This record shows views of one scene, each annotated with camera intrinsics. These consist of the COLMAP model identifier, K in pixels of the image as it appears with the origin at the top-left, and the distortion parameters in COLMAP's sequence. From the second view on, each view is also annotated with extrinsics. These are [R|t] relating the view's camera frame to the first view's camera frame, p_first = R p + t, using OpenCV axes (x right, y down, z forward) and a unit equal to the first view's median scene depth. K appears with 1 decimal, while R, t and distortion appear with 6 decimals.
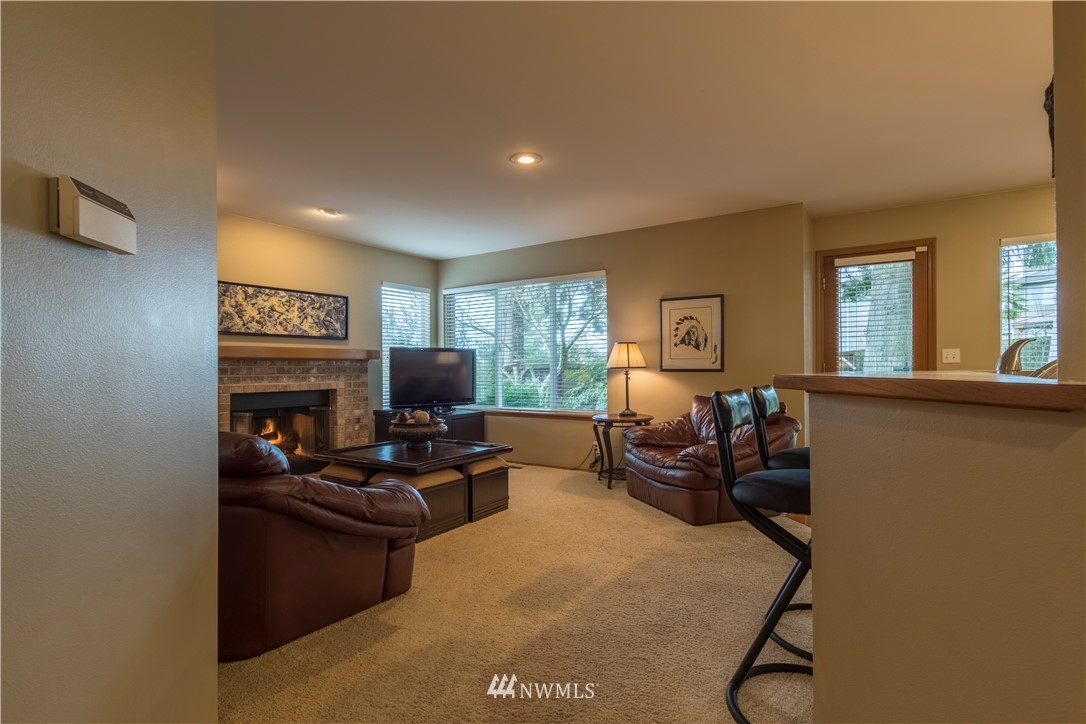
lens RADIAL K [[538.7, 0, 542.0], [0, 538.7, 364.8], [0, 0, 1]] dist [-0.003156, -0.001702]
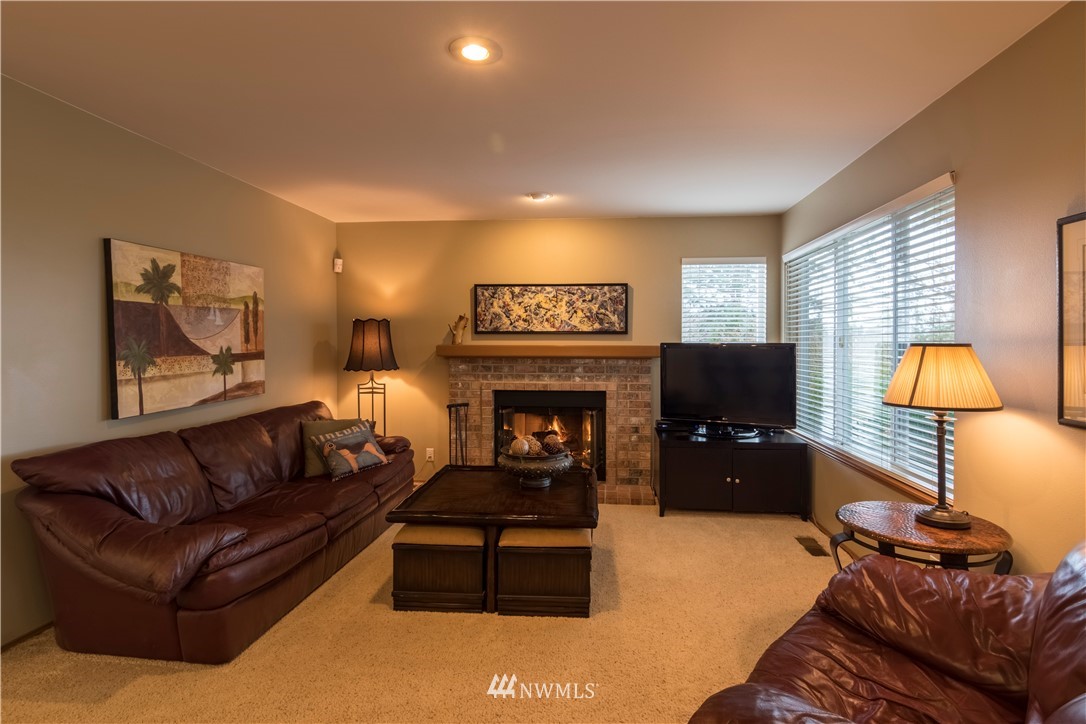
lens RADIAL K [[538.7, 0, 549.0], [0, 538.7, 343.4], [0, 0, 1]] dist [-0.003156, -0.001702]
pose [[0.478937, 0.009039, -0.877803, 0.358628], [-0.000415, 0.999949, 0.010070, -0.043314], [0.877849, -0.004458, 0.478916, 0.522213]]
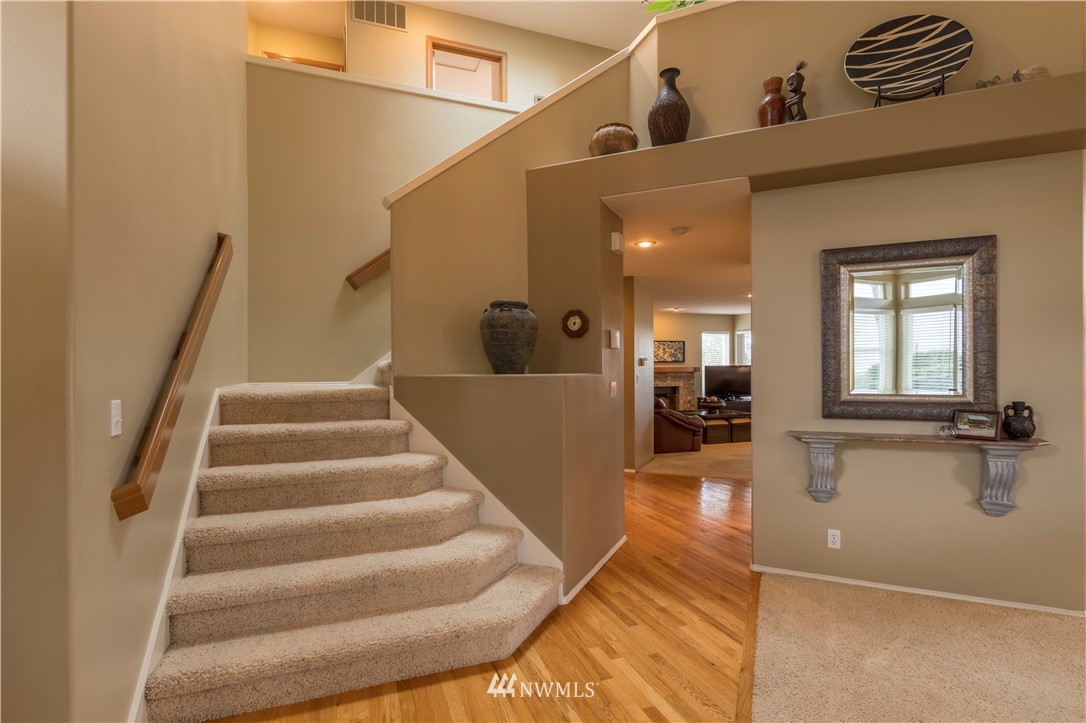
lens RADIAL K [[538.7, 0, 544.1], [0, 538.7, 362.2], [0, 0, 1]] dist [-0.003156, -0.001702]
pose [[0.820700, 0.002241, -0.571355, 0.403448], [0.000452, 0.999989, 0.004572, -0.061102], [0.571360, -0.004011, 0.820690, -1.071640]]
